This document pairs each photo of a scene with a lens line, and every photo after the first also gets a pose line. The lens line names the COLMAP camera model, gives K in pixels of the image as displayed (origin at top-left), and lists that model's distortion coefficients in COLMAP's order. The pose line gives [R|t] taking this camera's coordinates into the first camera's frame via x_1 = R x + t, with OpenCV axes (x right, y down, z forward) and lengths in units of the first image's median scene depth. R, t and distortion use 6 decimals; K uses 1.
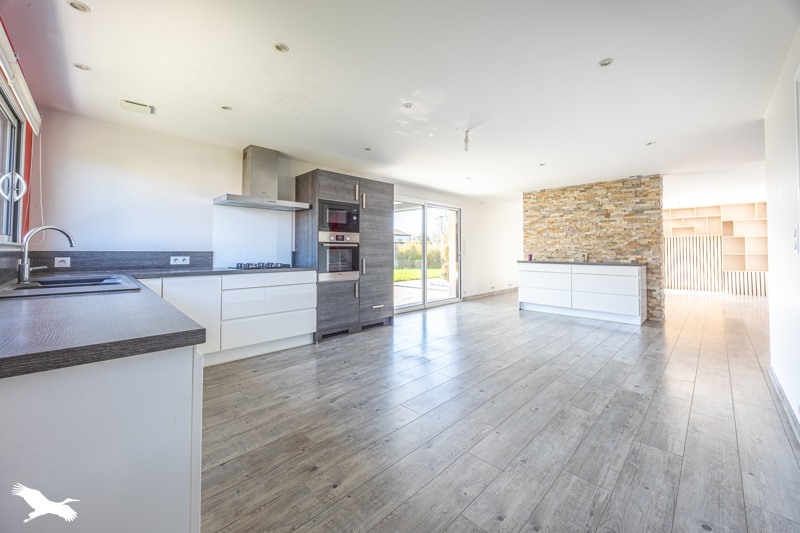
lens RADIAL K [[310.0, 0, 411.3], [0, 310.0, 242.3], [0, 0, 1]] dist [-0.000077, -0.000569]
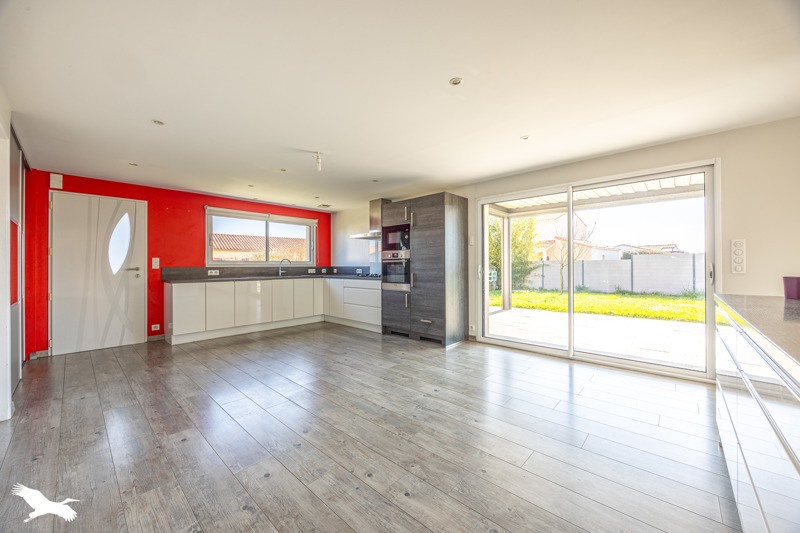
lens RADIAL K [[310.0, 0, 404.9], [0, 310.0, 267.7], [0, 0, 1]] dist [-0.000077, -0.000569]
pose [[0.024272, 0.005237, -0.999692, 0.990460], [0.033265, 0.999428, 0.006043, 0.028589], [0.999152, -0.033401, 0.024084, 1.010110]]
